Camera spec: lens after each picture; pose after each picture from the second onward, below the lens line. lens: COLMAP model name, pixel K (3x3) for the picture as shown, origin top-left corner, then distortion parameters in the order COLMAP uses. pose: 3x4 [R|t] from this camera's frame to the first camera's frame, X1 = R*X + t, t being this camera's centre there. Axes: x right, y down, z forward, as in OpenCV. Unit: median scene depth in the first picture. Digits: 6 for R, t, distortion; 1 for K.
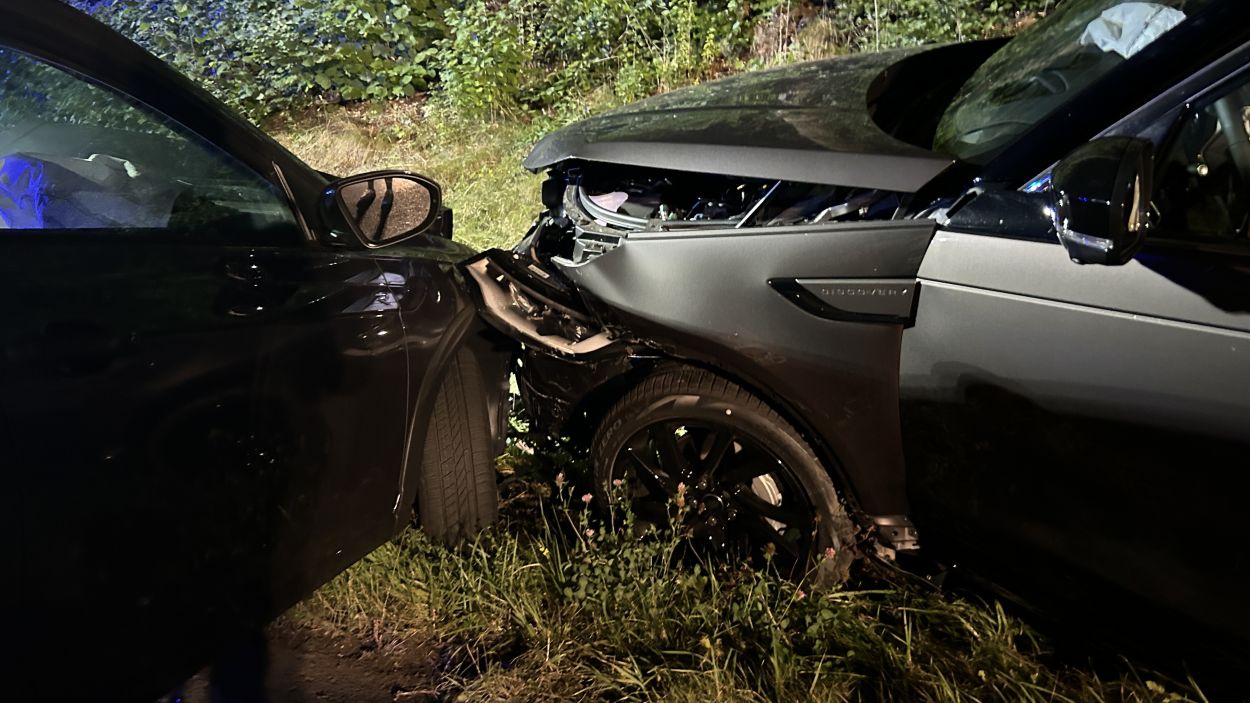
lens RADIAL K [[937.8, 0, 625.0], [0, 937.8, 351.5], [0, 0, 1]] dist [0.111215, -0.182126]
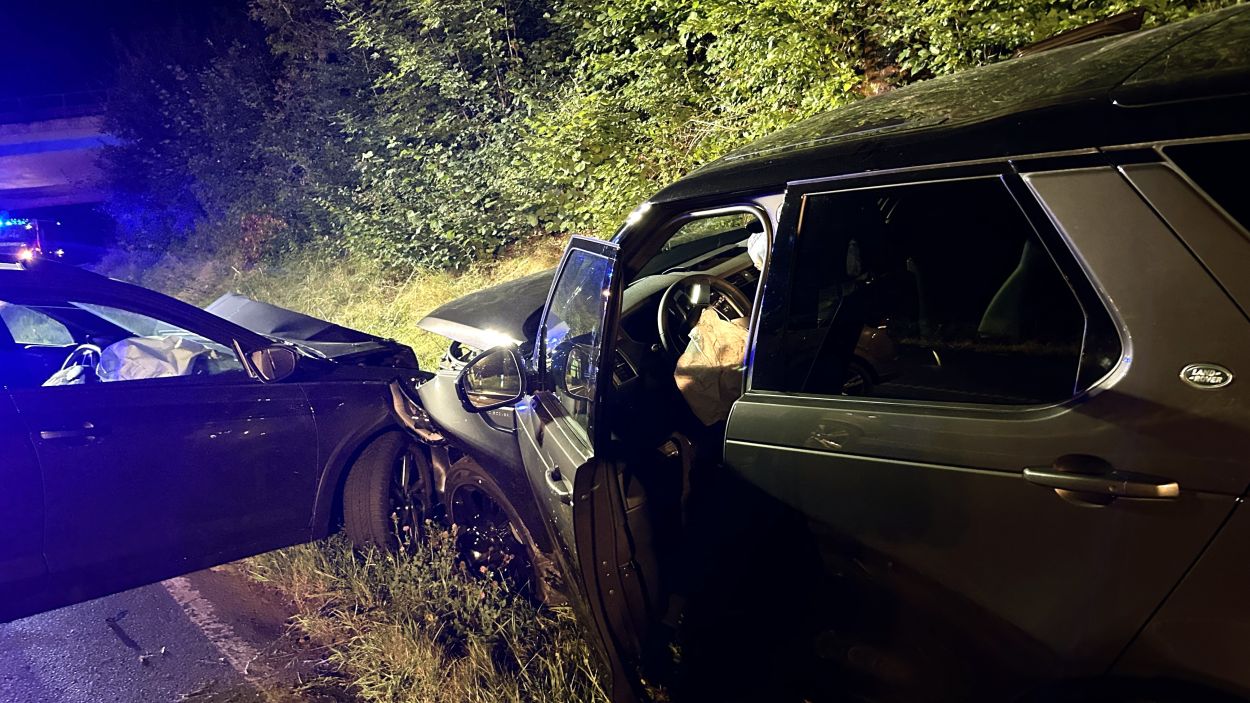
lens RADIAL K [[969.9, 0, 624.1], [0, 969.9, 358.2], [0, 0, 1]] dist [0.010712, -0.001493]
pose [[0.924057, 0.000906, -0.382254, 1.035251], [-0.028686, 0.997342, -0.066982, -0.047537], [0.381177, 0.072860, 0.921626, -0.520046]]
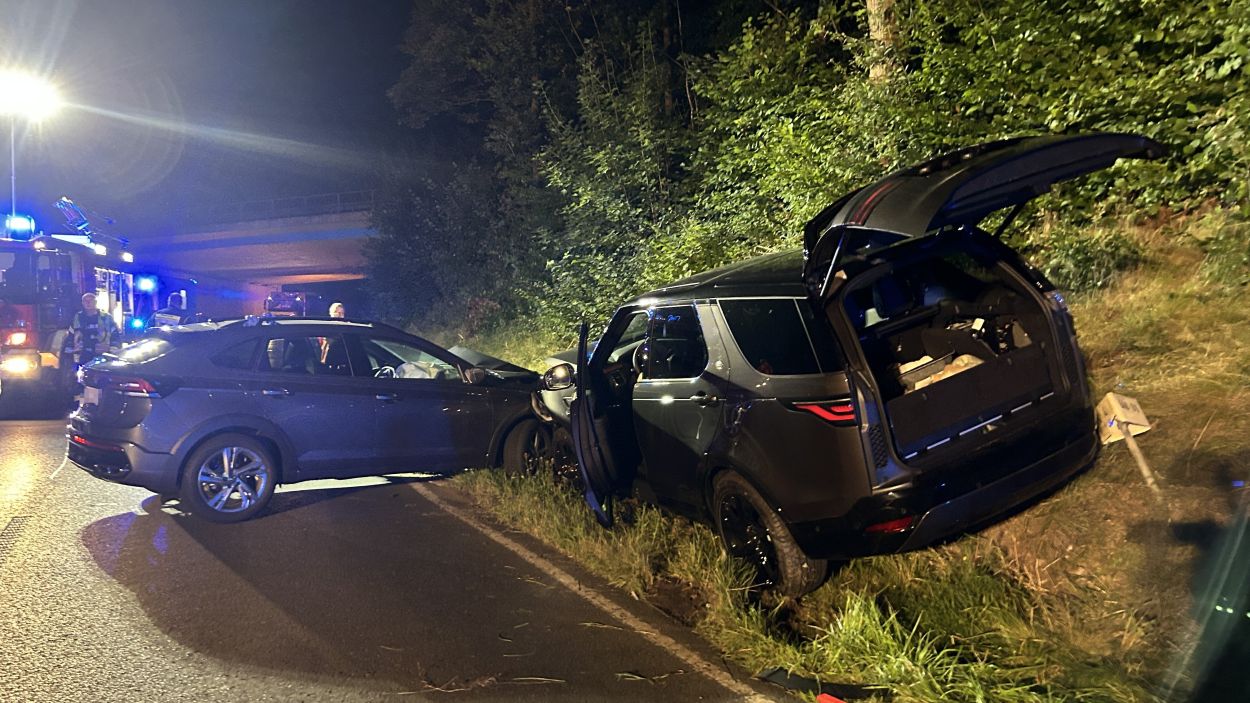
lens RADIAL K [[937.8, 0, 625.0], [0, 937.8, 351.5], [0, 0, 1]] dist [0.111215, -0.182126]
pose [[0.827274, 0.000613, -0.561799, 2.304339], [-0.099506, 0.984349, -0.145453, 0.244905], [0.552917, 0.176231, 0.814387, -1.798157]]
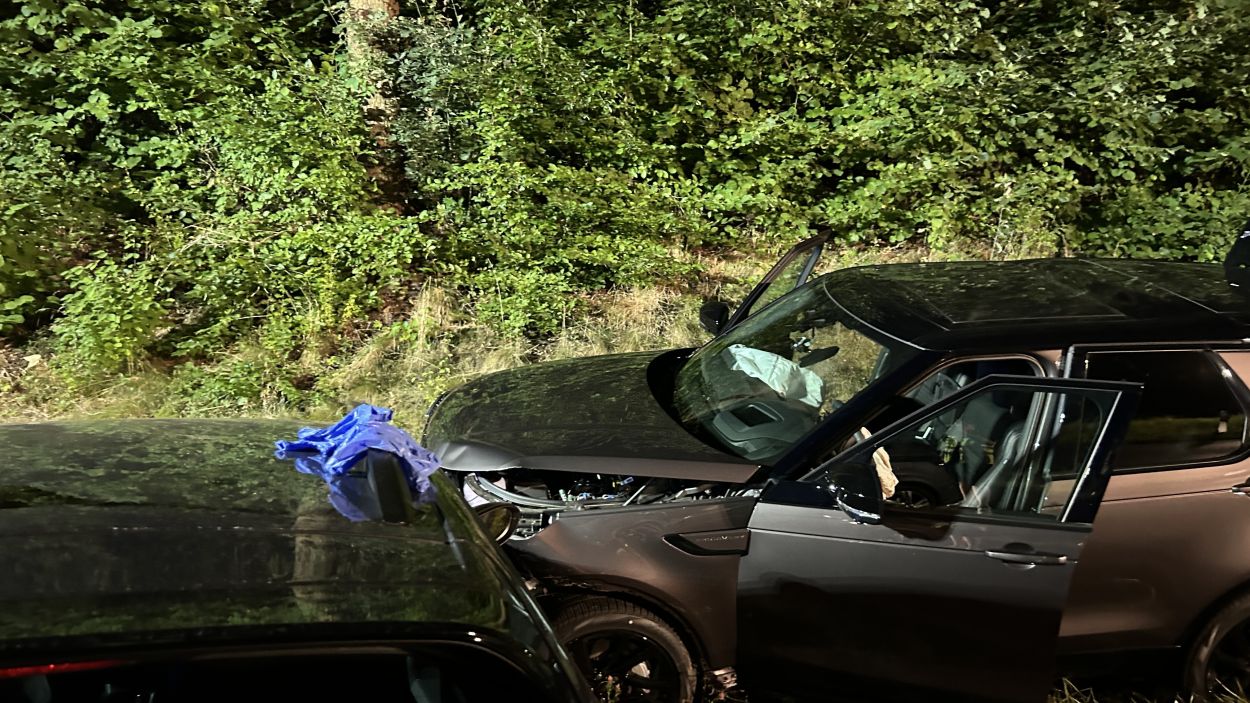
lens RADIAL K [[969.9, 0, 624.1], [0, 969.9, 358.2], [0, 0, 1]] dist [0.010712, -0.001493]
pose [[0.823065, -0.025487, 0.567376, -0.843240], [0.123789, 0.983025, -0.135417, -0.157340], [-0.554293, 0.181692, 0.812248, -0.403935]]
